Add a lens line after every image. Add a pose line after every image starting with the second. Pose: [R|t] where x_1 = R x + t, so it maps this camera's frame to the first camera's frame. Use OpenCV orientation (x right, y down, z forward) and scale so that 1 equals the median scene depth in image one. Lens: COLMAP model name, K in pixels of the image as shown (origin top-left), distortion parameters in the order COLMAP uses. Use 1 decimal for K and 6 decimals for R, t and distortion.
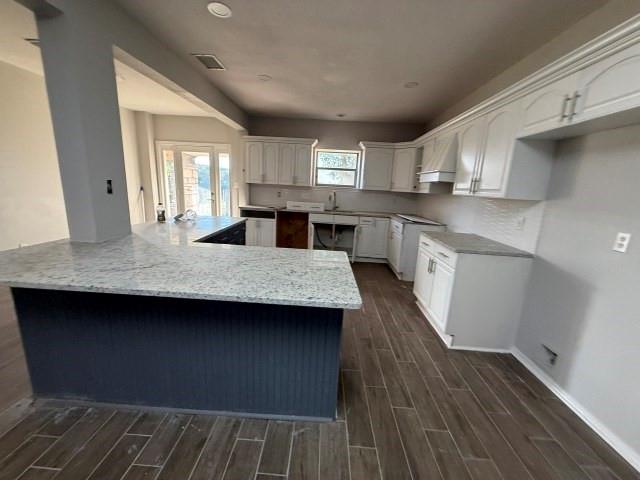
lens RADIAL K [[254.2, 0, 318.9], [0, 254.2, 241.0], [0, 0, 1]] dist [-0.000884, -0.000738]
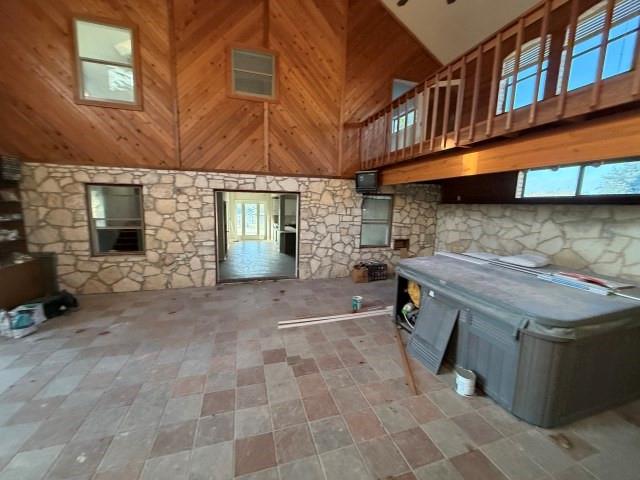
lens RADIAL K [[254.2, 0, 318.5], [0, 254.2, 239.2], [0, 0, 1]] dist [-0.000884, -0.000738]
pose [[0.944826, -0.075575, 0.318735, -0.773224], [0.096628, 0.994026, -0.050742, 0.224740], [-0.312996, 0.078741, 0.946485, -1.788425]]
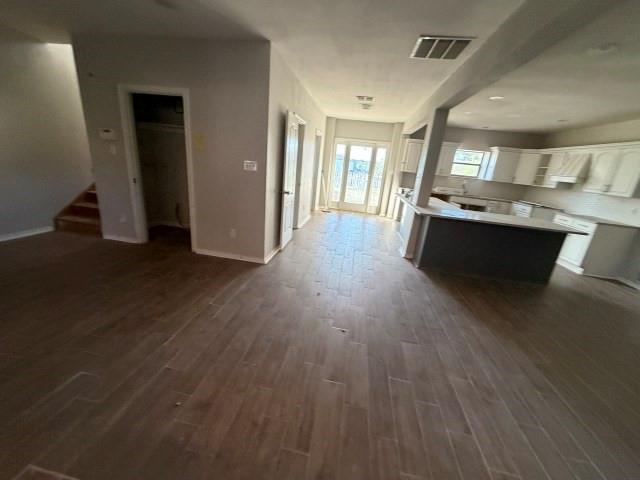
lens RADIAL K [[254.2, 0, 320.0], [0, 254.2, 237.4], [0, 0, 1]] dist [-0.000884, -0.000738]
pose [[0.993273, 0.073041, -0.089858, -0.626310], [-0.066218, 0.994853, 0.076699, 0.063781], [0.094997, -0.070233, 0.992997, -0.512575]]
